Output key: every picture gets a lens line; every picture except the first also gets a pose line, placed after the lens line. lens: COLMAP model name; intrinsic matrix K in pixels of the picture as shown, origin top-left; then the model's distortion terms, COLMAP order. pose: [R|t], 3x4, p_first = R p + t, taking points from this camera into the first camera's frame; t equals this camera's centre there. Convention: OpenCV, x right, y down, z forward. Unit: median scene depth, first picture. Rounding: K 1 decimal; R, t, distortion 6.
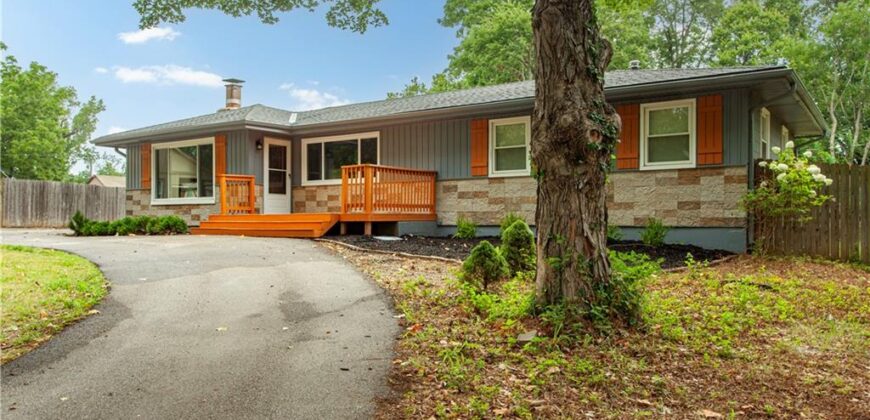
lens RADIAL K [[651.5, 0, 418.0], [0, 651.5, 224.6], [0, 0, 1]] dist [0.005129, -0.005990]
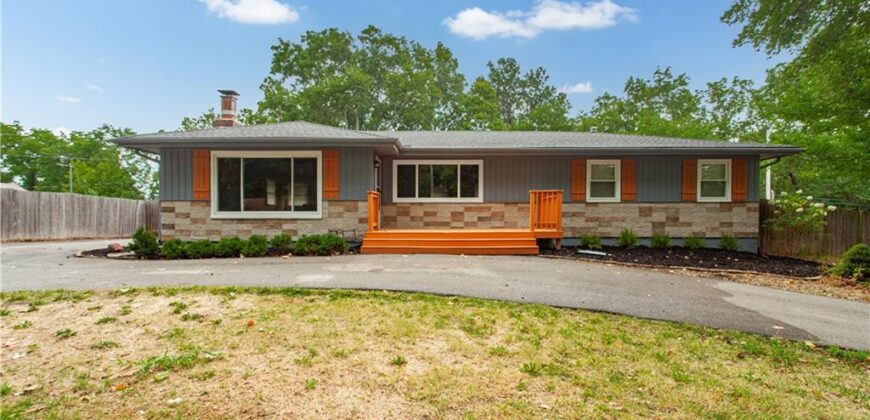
lens RADIAL K [[427.3, 0, 439.2], [0, 427.3, 218.9], [0, 0, 1]] dist [0.000264, -0.000222]
pose [[0.822699, -0.000995, 0.568477, -0.532617], [0.002931, 0.999993, -0.002493, -0.029619], [-0.568470, 0.003717, 0.822695, 0.363906]]
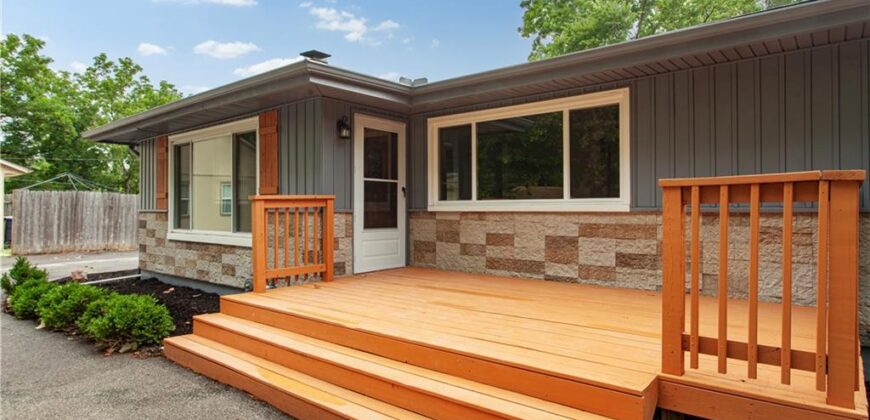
lens RADIAL K [[489.6, 0, 434.0], [0, 489.6, 203.5], [0, 0, 1]] dist [-0.001338, 0.001483]
pose [[0.997038, -0.004639, -0.076769, -0.146658], [0.003651, 0.999909, -0.013012, -0.061179], [0.076822, 0.012693, 0.996964, 0.629936]]
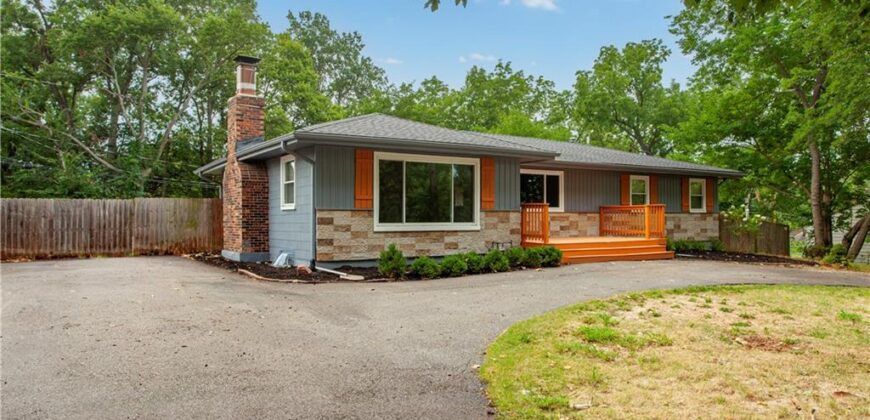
lens RADIAL K [[597.0, 0, 432.8], [0, 597.0, 206.0], [0, 0, 1]] dist [-0.005937, -0.000405]
pose [[0.382279, 0.017480, 0.923882, -1.128138], [0.004899, 0.999769, -0.020943, -0.049266], [-0.924034, 0.012532, 0.382105, 0.733093]]
